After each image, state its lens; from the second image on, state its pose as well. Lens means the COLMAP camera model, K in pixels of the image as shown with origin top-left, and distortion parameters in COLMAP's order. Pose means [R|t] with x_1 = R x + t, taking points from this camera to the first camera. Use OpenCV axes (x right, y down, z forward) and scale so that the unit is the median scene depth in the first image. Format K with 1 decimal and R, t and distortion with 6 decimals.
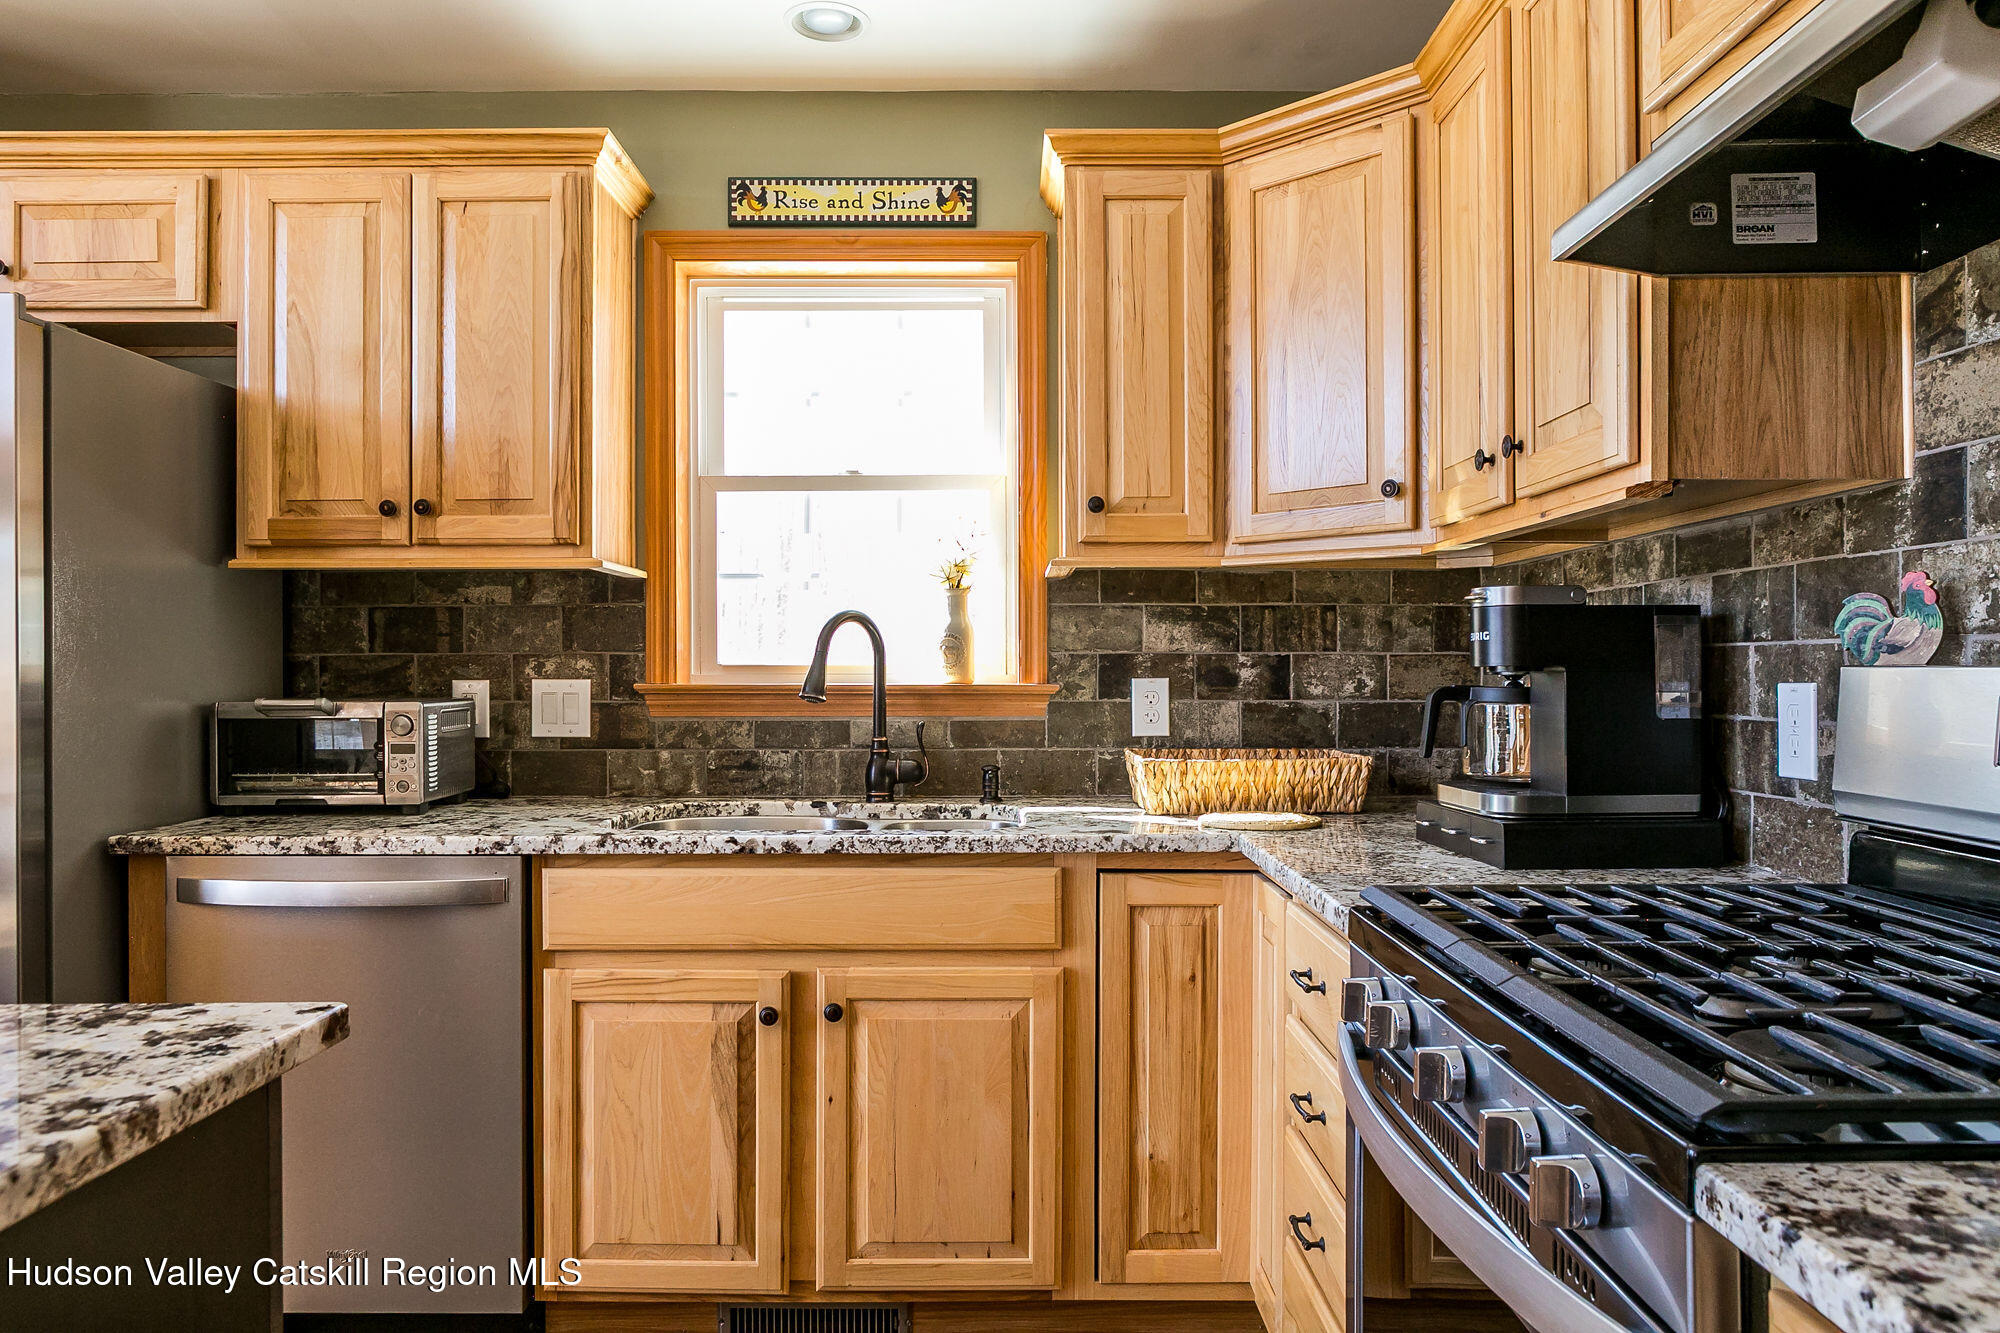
lens RADIAL K [[1368.7, 0, 1027.7], [0, 1368.7, 659.3], [0, 0, 1]] dist [-0.020010, 0.001096]
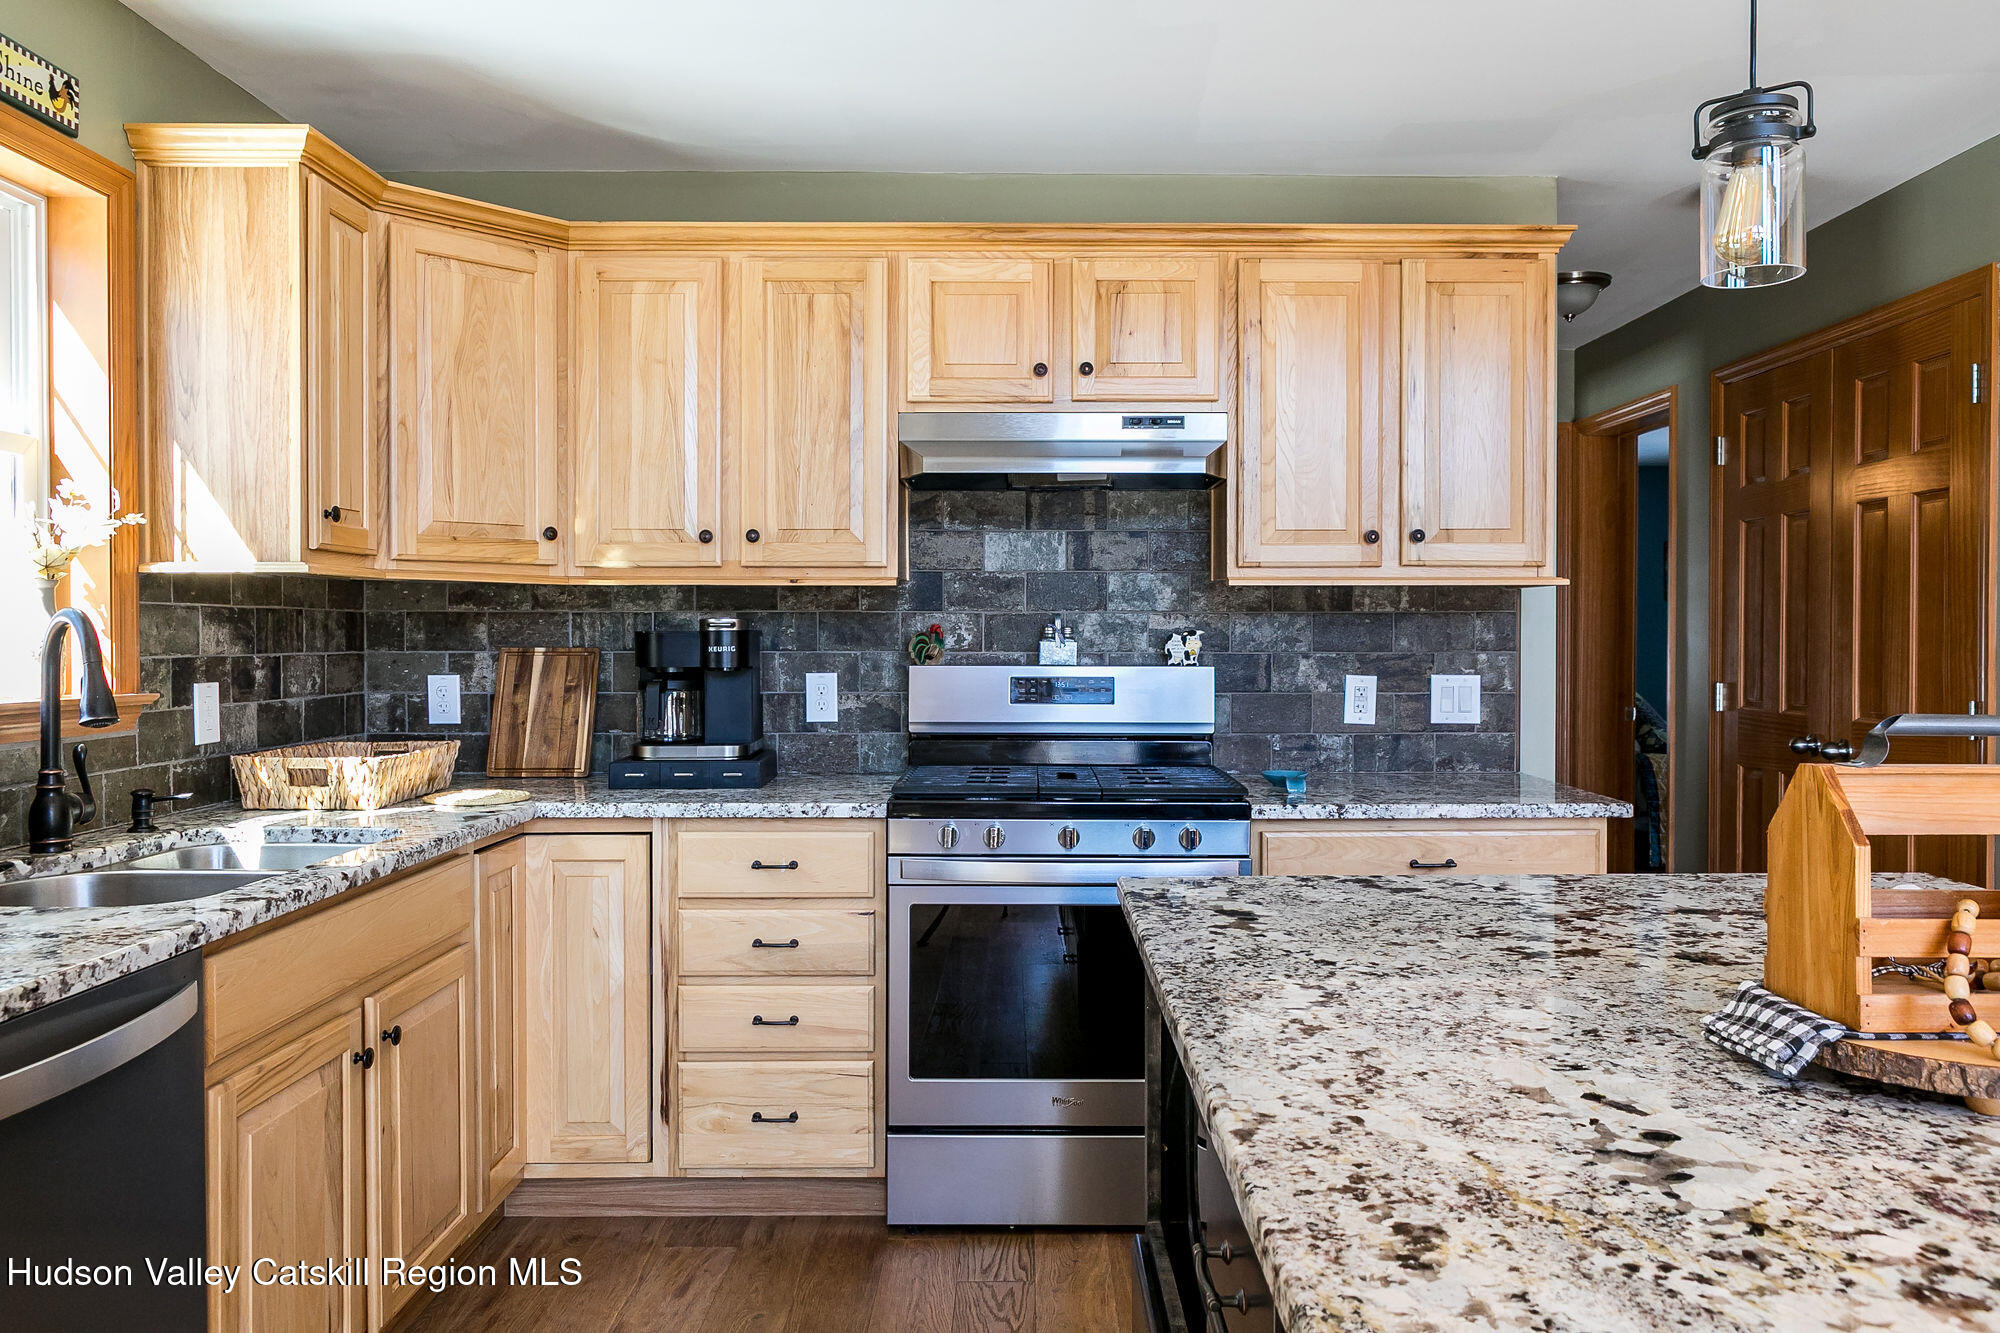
lens RADIAL K [[1374.2, 0, 1008.9], [0, 1374.2, 659.9], [0, 0, 1]] dist [-0.007474, 0.000097]
pose [[0.014481, -0.017720, 0.999738, -0.878106], [-0.008220, 0.999807, 0.017840, -0.024347], [-0.999861, -0.008476, 0.014332, 0.438252]]
